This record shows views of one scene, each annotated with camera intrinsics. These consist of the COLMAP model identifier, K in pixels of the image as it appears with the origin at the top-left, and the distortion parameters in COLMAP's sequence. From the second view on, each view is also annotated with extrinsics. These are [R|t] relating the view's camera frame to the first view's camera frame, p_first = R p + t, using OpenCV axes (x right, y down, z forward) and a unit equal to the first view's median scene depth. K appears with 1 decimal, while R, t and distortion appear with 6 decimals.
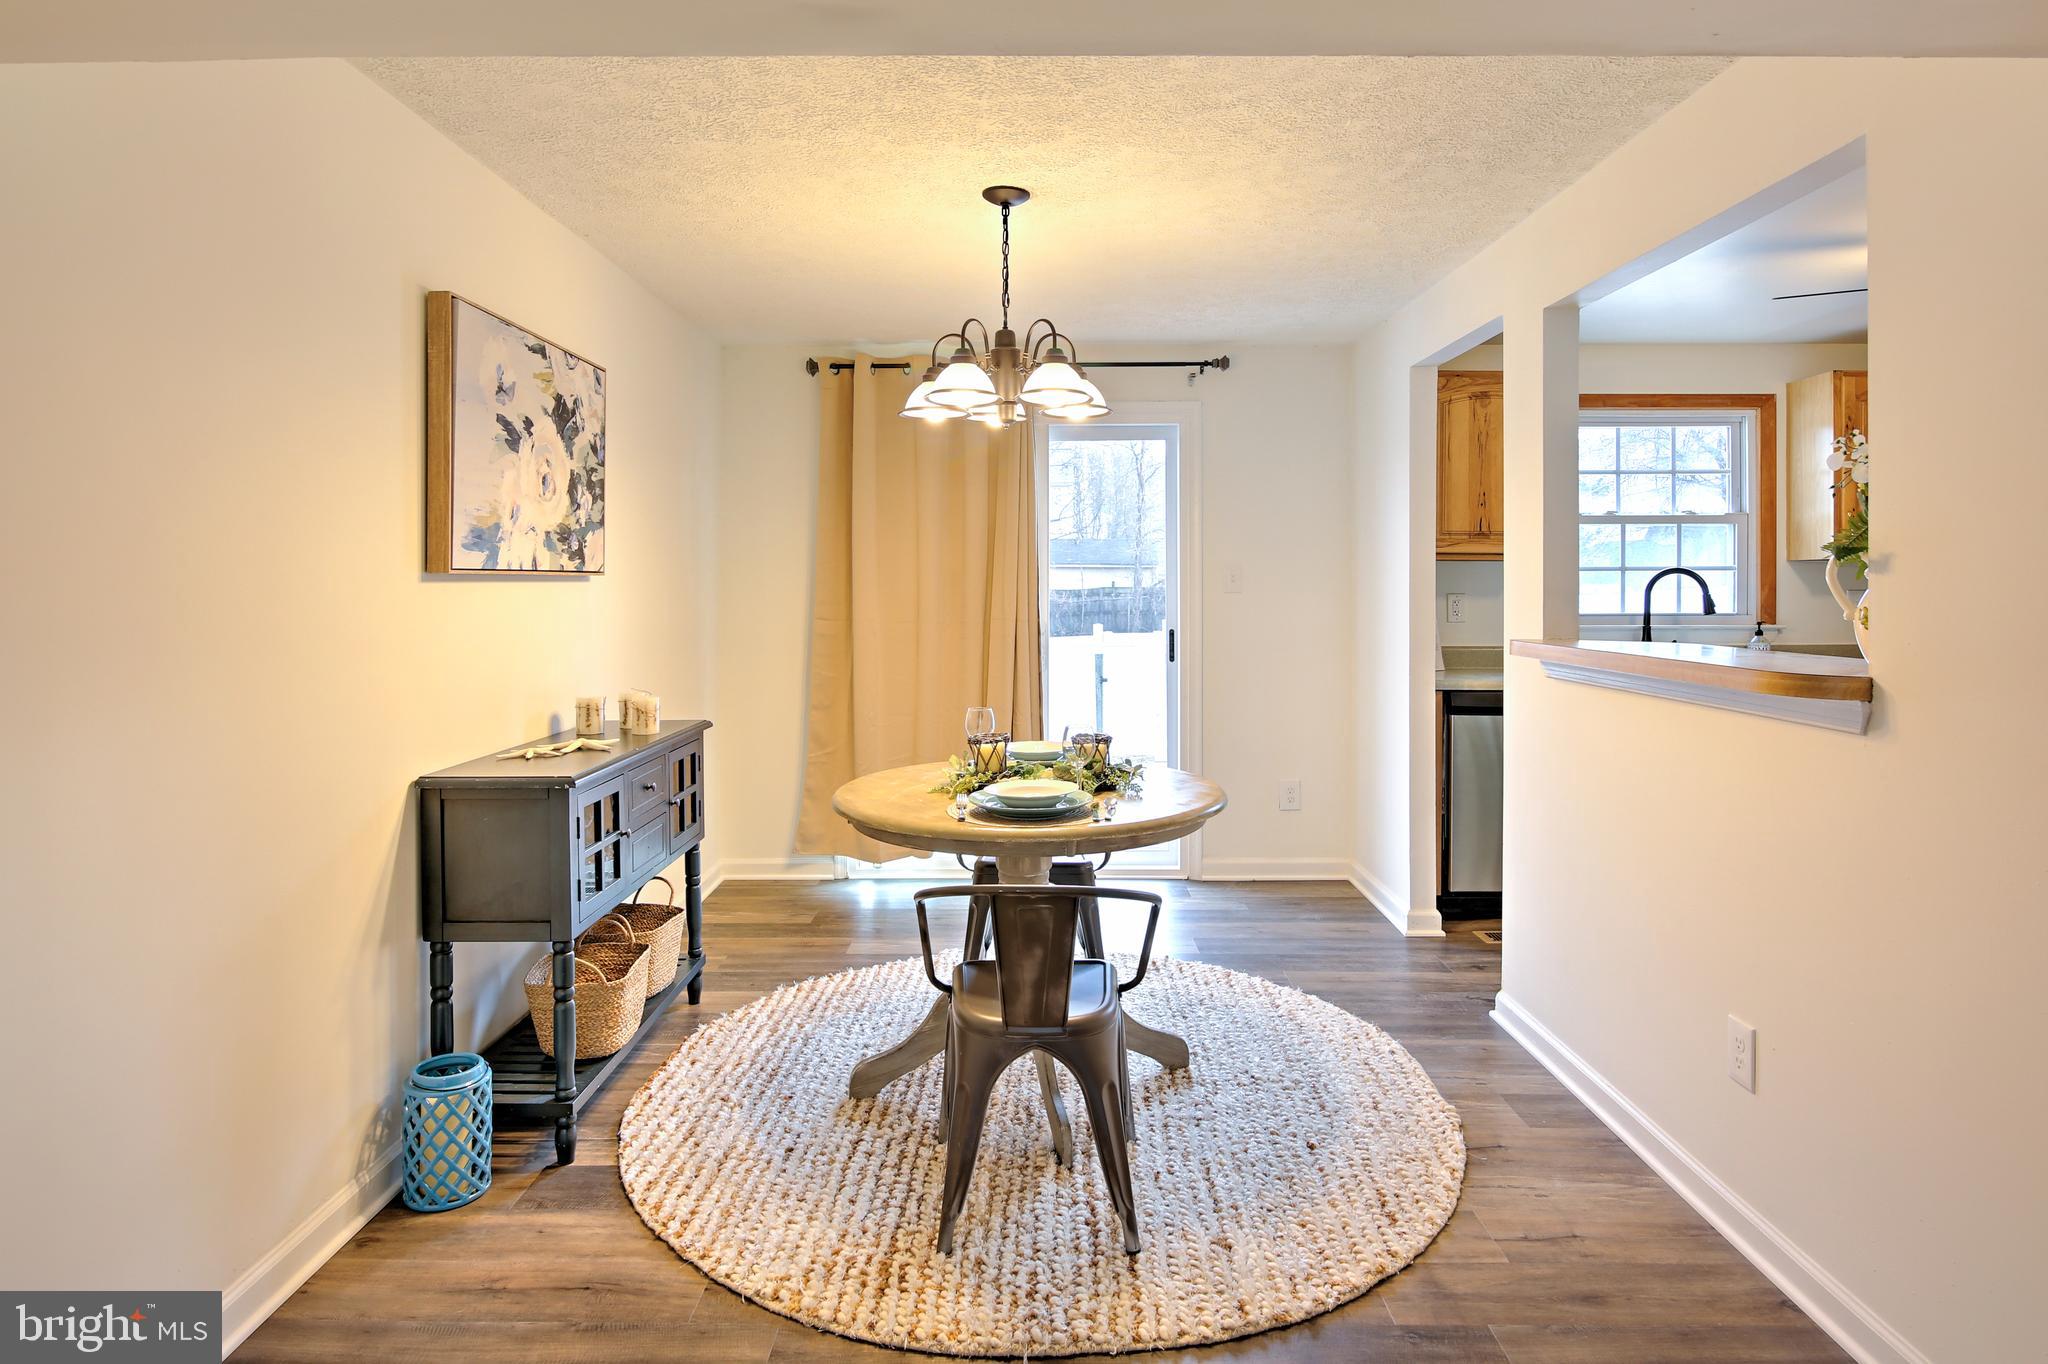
lens RADIAL K [[1142.0, 0, 1028.4], [0, 1142.0, 592.3], [0, 0, 1]] dist [-0.005268, -0.004352]
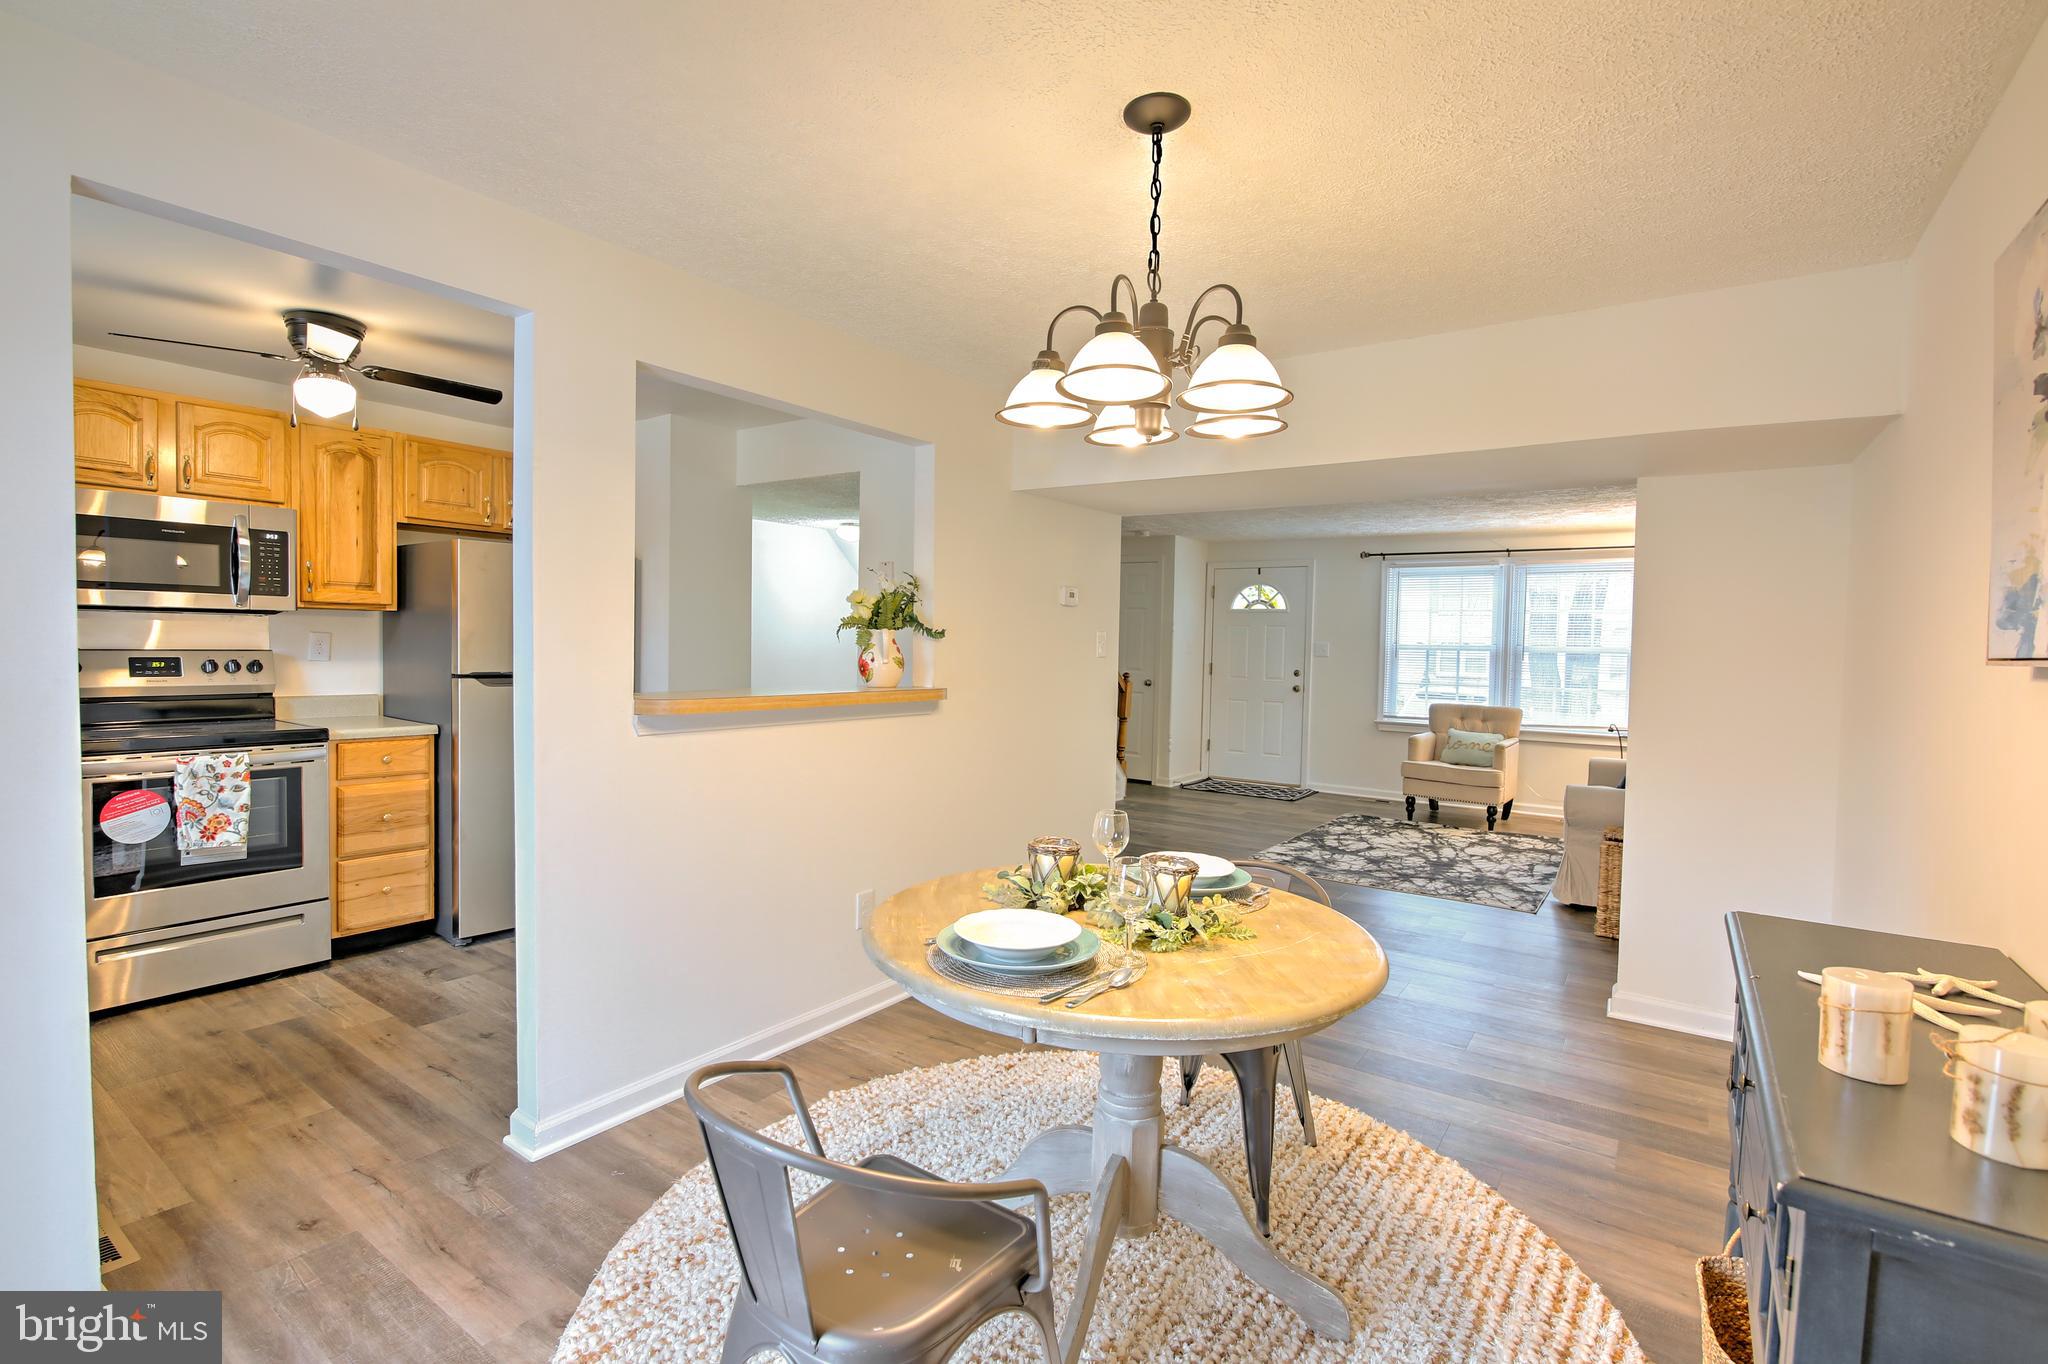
lens RADIAL K [[938.7, 0, 1013.7], [0, 938.7, 675.7], [0, 0, 1]] dist [-0.014854, -0.000201]
pose [[-0.815320, -0.040356, 0.577602, -0.268663], [-0.018563, 0.998877, 0.043587, -0.019283], [-0.578712, 0.024815, -0.815154, 1.386296]]
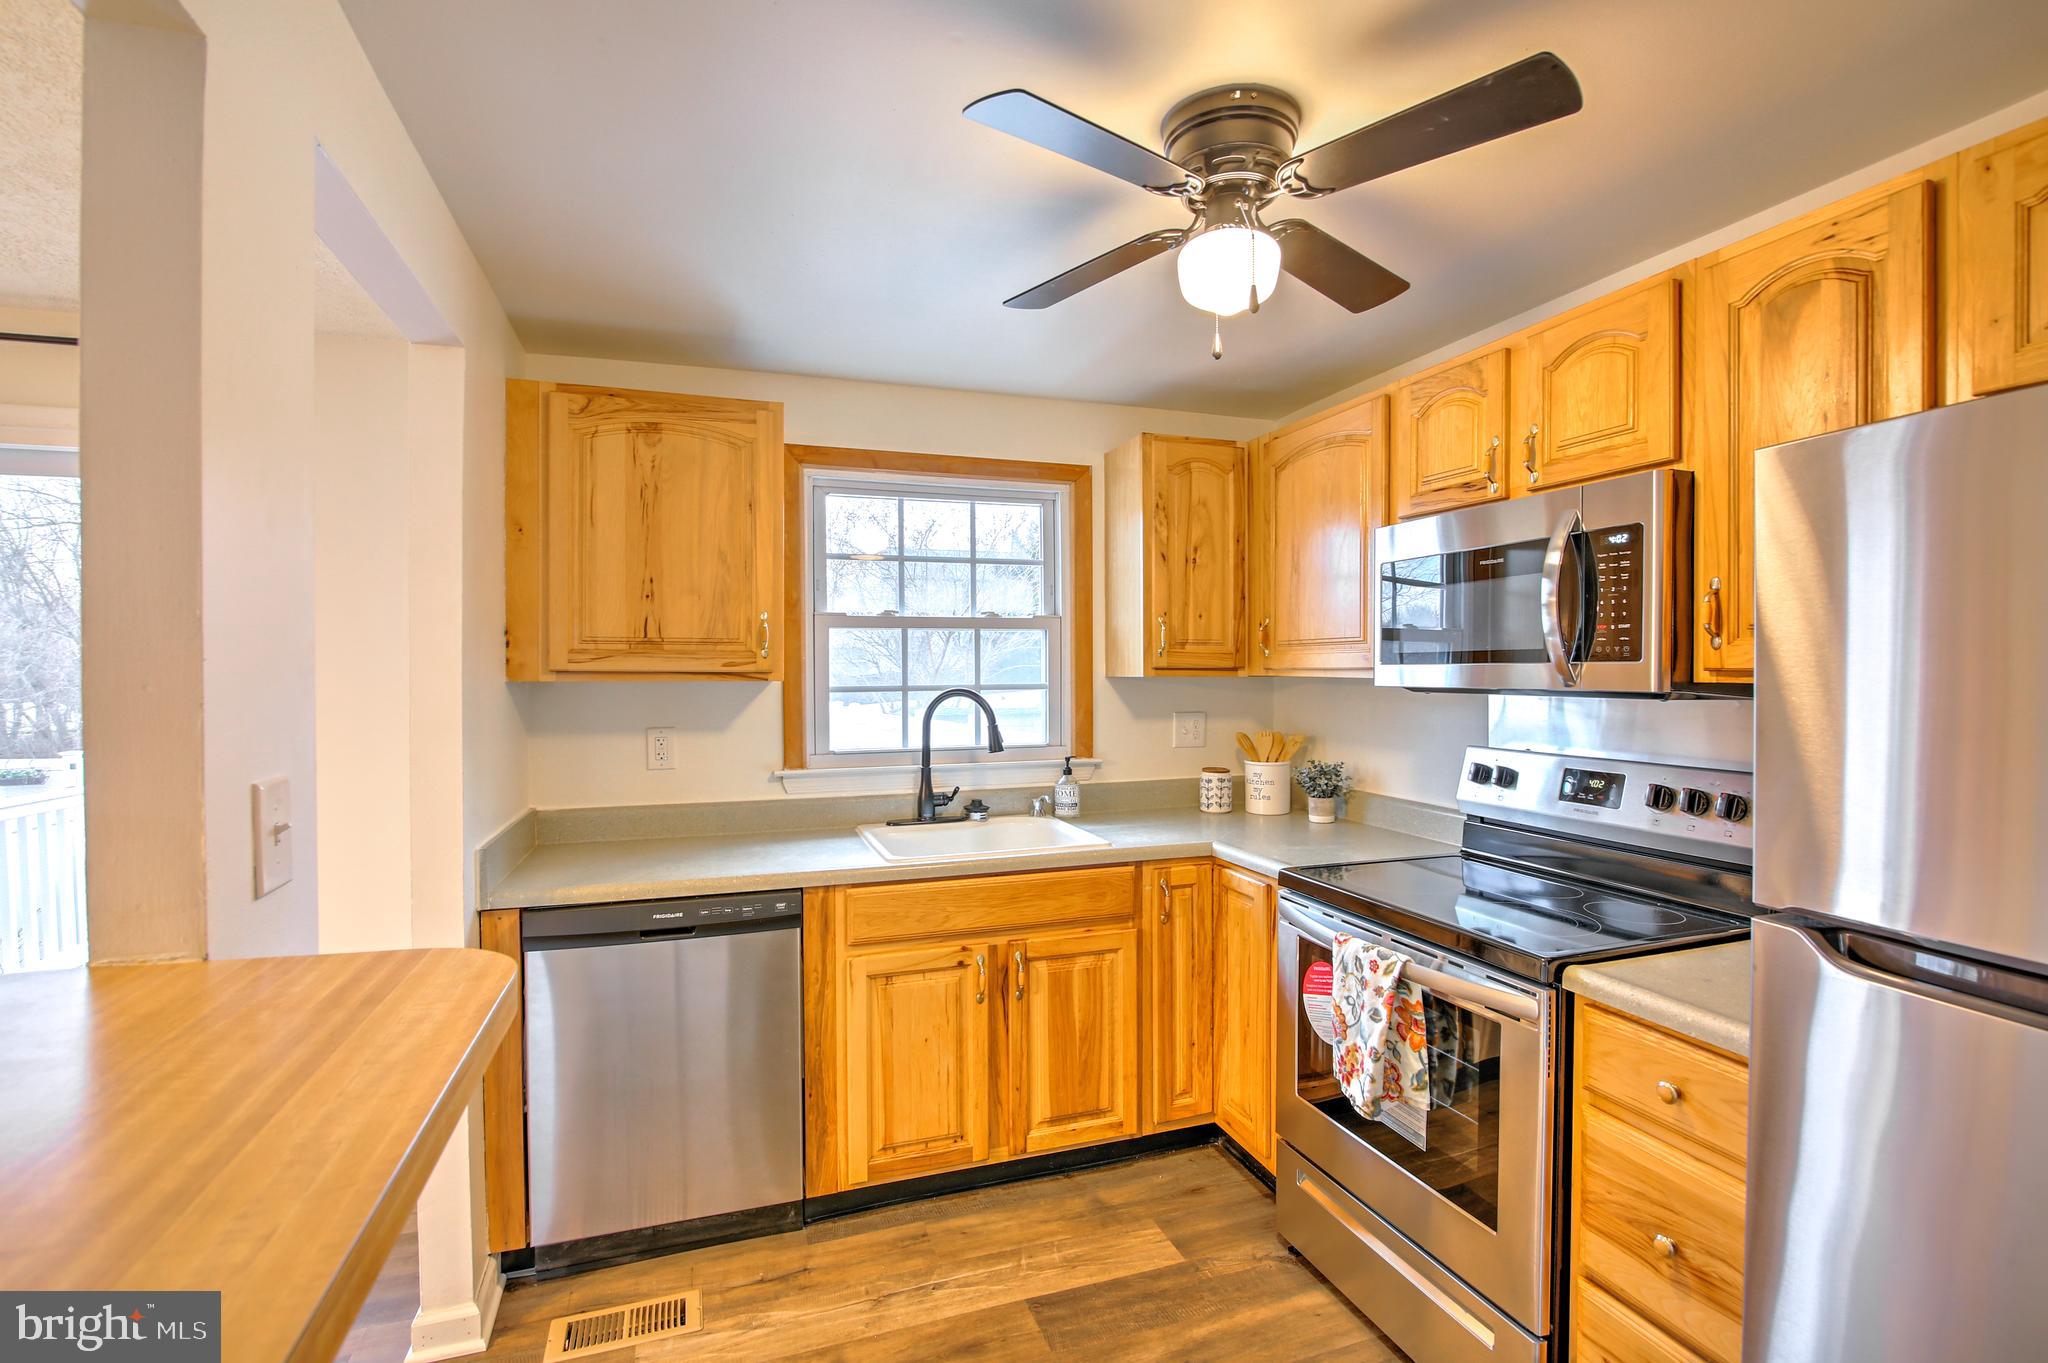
lens RADIAL K [[938.7, 0, 1018.7], [0, 938.7, 681.2], [0, 0, 1]] dist [-0.014854, -0.000201]
pose [[0.944861, -0.007195, 0.327392, 0.592745], [0.005275, 0.999963, 0.006752, -0.044070], [-0.327428, -0.004653, 0.944865, 0.601665]]
